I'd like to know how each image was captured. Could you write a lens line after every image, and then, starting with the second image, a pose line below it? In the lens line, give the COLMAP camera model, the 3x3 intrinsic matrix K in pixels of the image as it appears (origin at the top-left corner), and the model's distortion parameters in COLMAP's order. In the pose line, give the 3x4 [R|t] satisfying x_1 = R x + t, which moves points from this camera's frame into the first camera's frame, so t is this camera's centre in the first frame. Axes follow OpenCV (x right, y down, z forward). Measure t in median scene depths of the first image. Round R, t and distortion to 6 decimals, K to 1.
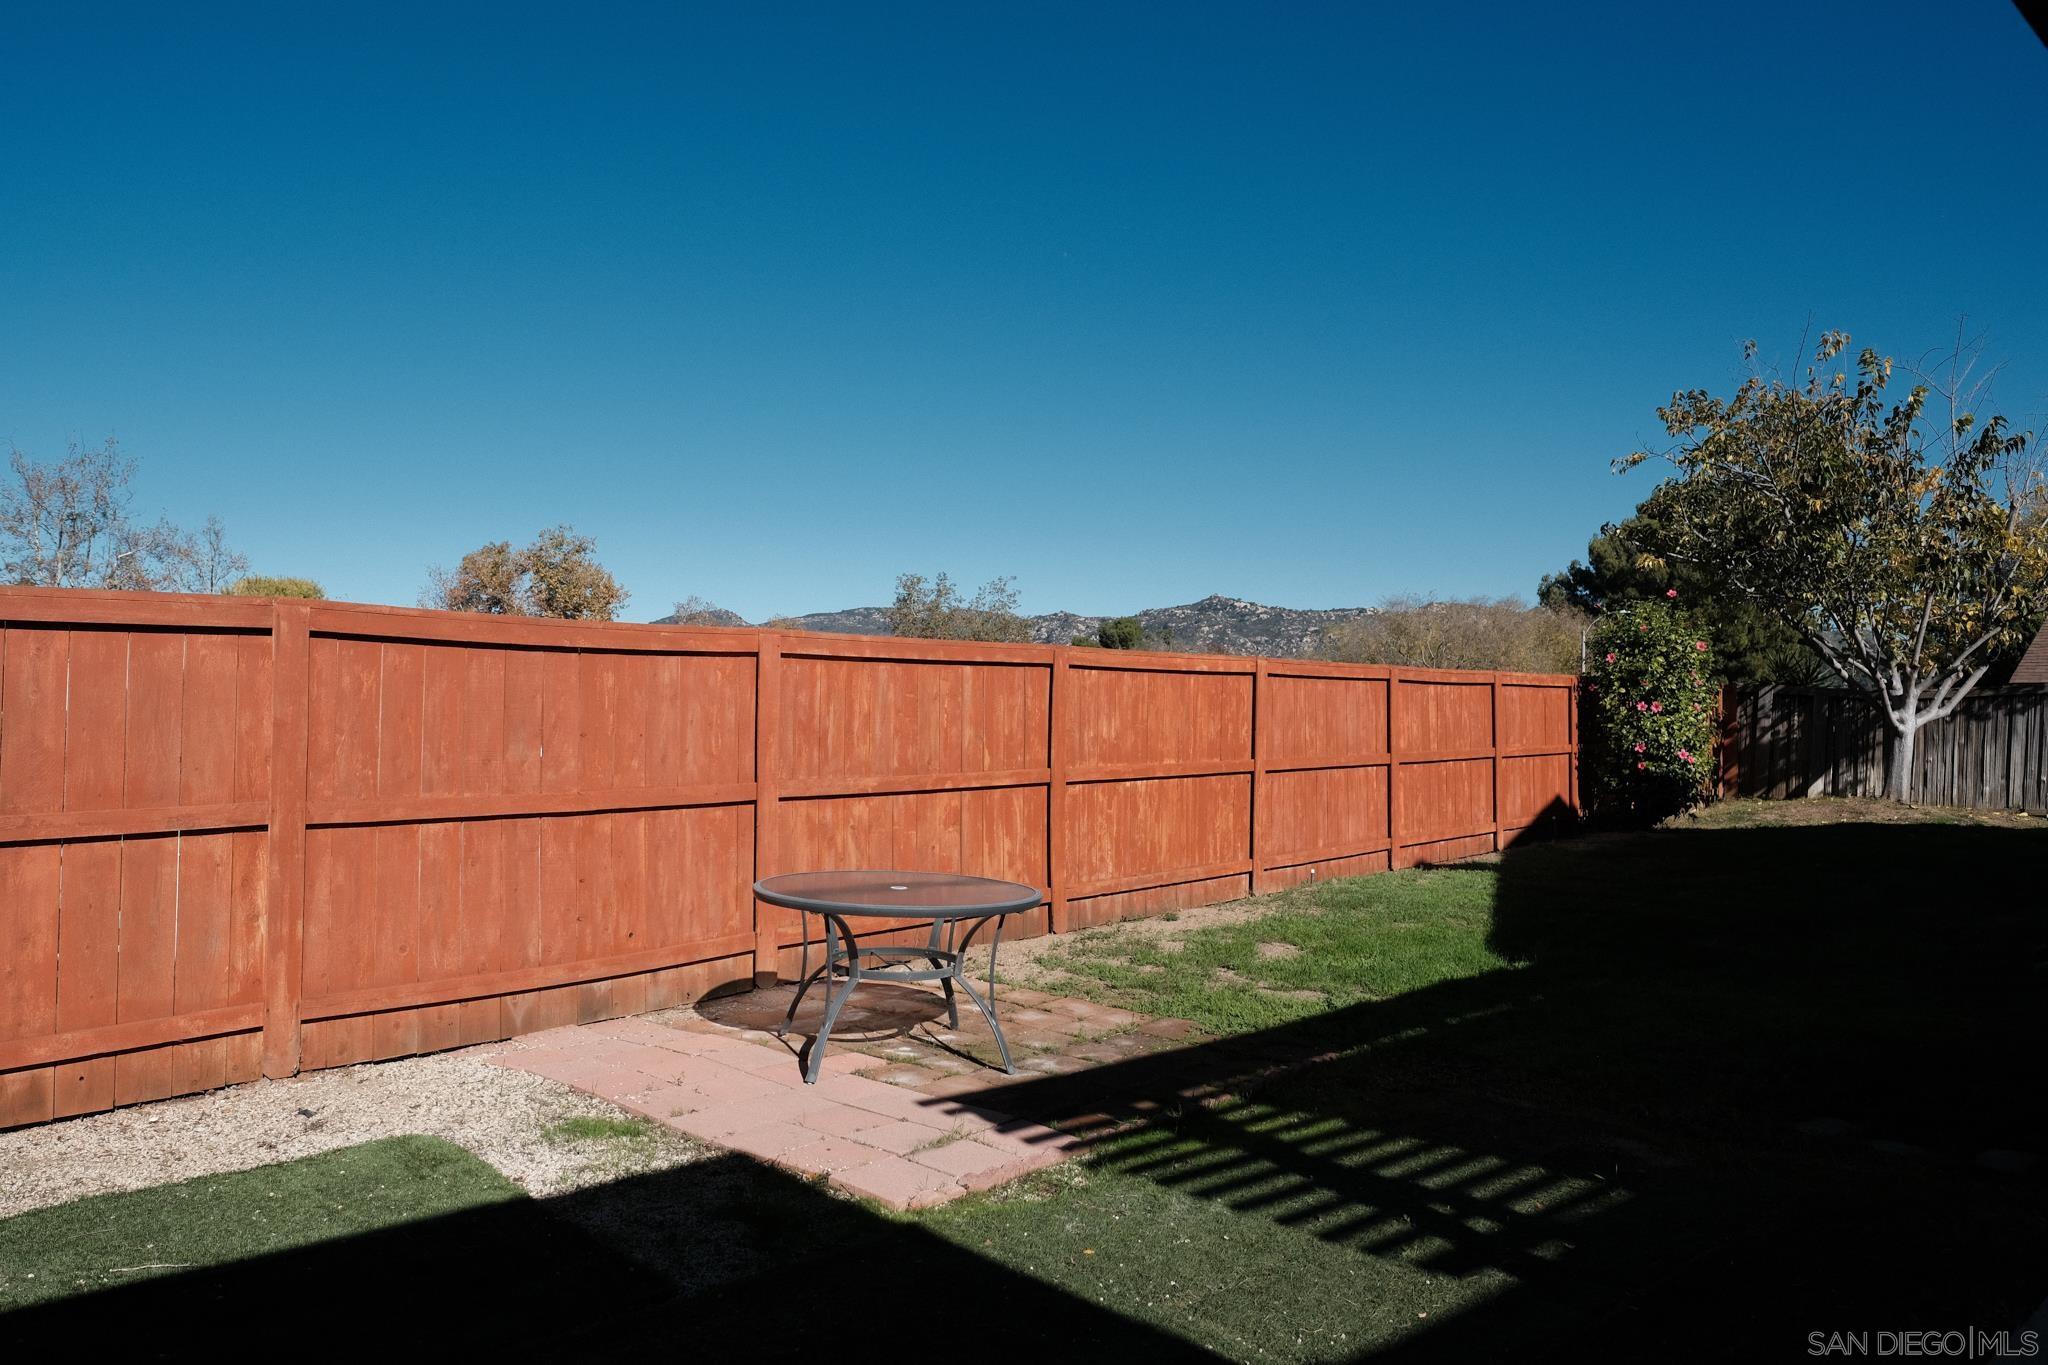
lens RADIAL K [[1439.8, 0, 1024.0], [0, 1439.8, 682.5], [0, 0, 1]] dist [-0.012774, 0.003452]
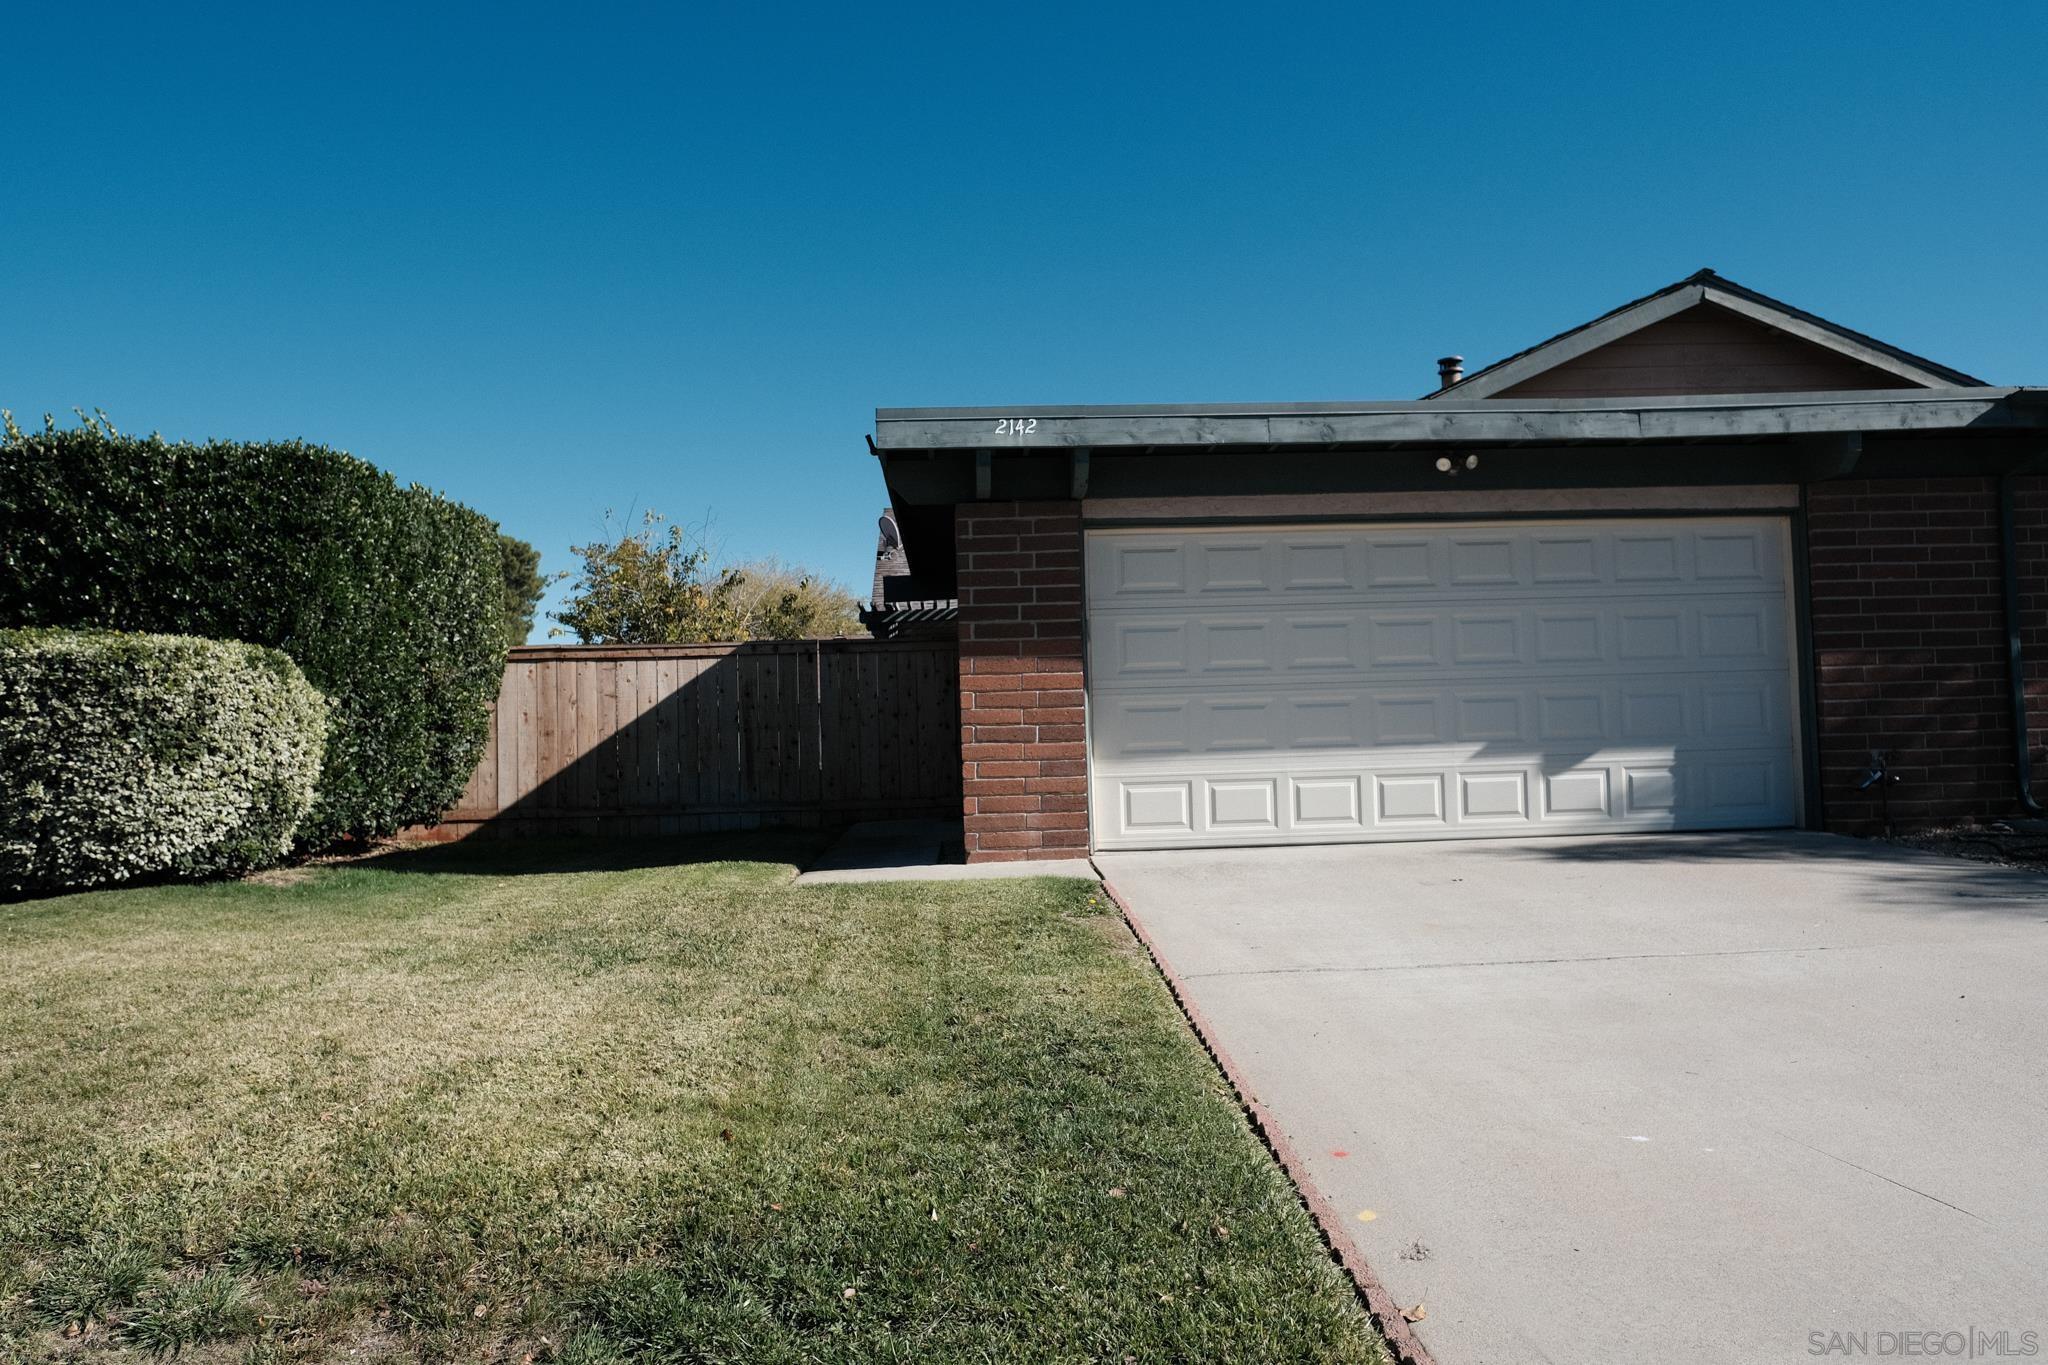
lens RADIAL K [[1439.8, 0, 1024.0], [0, 1439.8, 682.5], [0, 0, 1]] dist [-0.012774, 0.003452]
pose [[0.646202, 0.000922, 0.763165, -0.124537], [0.019042, 0.999668, -0.017332, 0.003887], [-0.762928, 0.025732, 0.645971, -0.127306]]
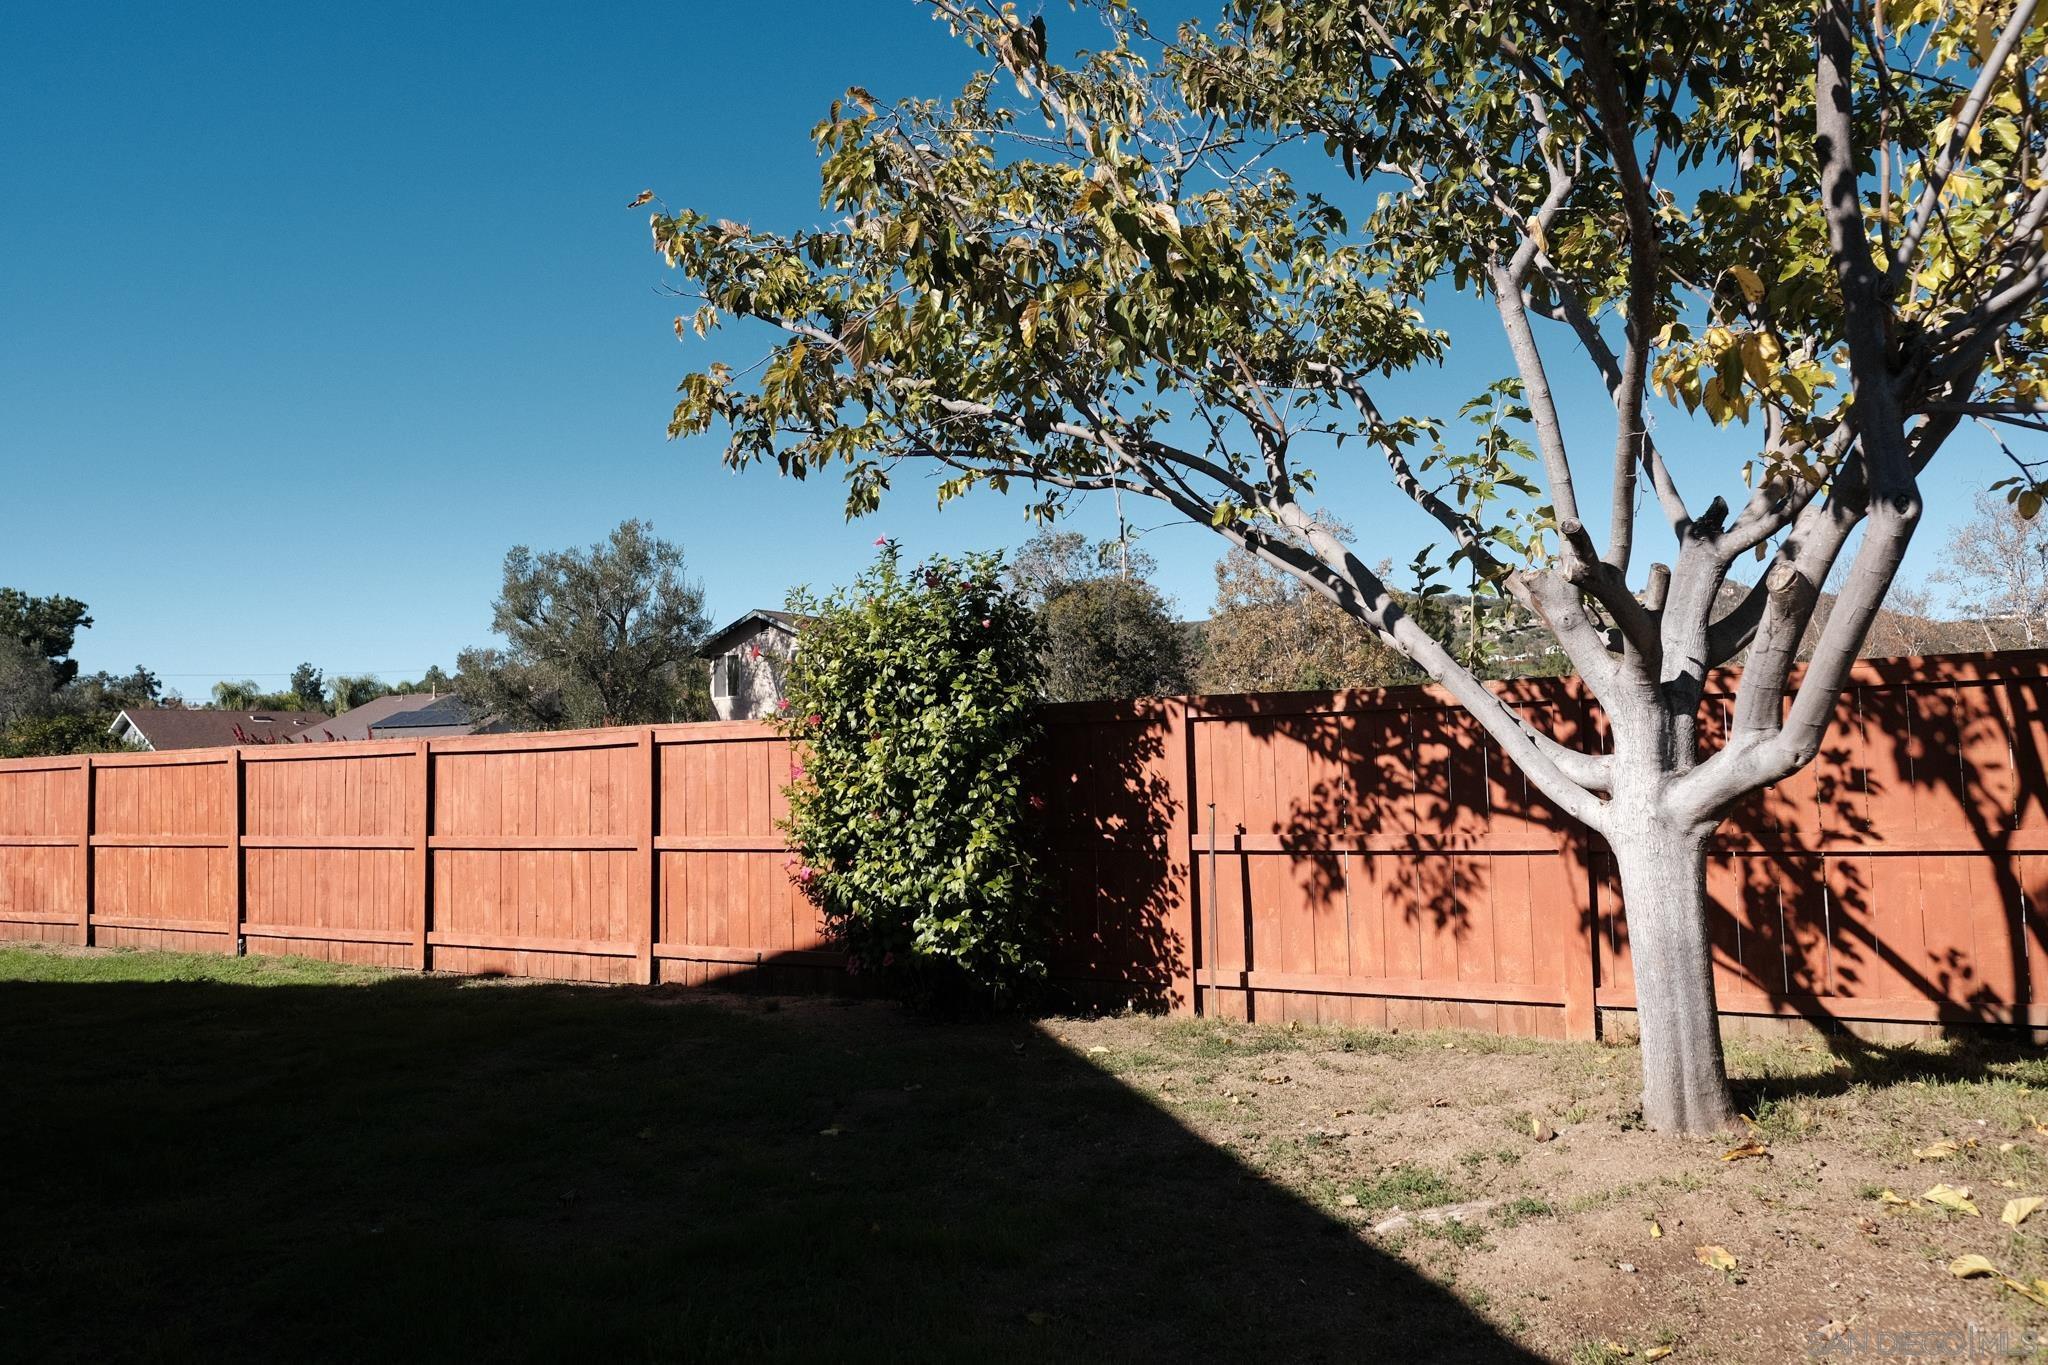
lens RADIAL K [[1439.8, 0, 1024.0], [0, 1439.8, 682.5], [0, 0, 1]] dist [-0.012774, 0.003452]
pose [[0.183918, -0.061103, -0.981041, 0.185804], [0.053774, 0.997197, -0.052029, 0.003435], [0.981470, -0.043186, 0.186688, 0.188574]]
